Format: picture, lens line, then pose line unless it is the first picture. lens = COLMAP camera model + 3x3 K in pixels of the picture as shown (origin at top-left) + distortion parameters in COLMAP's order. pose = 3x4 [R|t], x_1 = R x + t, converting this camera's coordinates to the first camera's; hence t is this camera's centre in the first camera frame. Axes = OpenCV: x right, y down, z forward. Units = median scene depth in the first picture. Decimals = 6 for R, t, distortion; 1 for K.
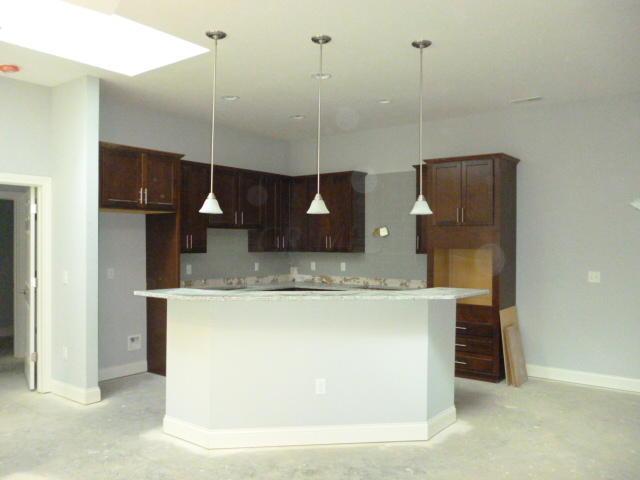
lens RADIAL K [[540.3, 0, 320.0], [0, 540.3, 240.0], [0, 0, 1]] dist [-0.008689, -0.004411]
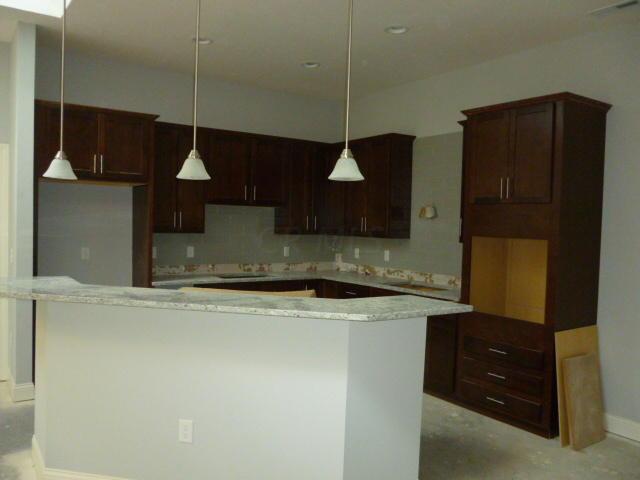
lens RADIAL K [[540.3, 0, 320.0], [0, 540.3, 240.0], [0, 0, 1]] dist [-0.008689, -0.004411]
pose [[0.951967, 0.031774, -0.304549, 0.225384], [-0.022037, 0.999132, 0.035358, 0.000409], [0.305408, -0.026949, 0.951840, 0.249782]]
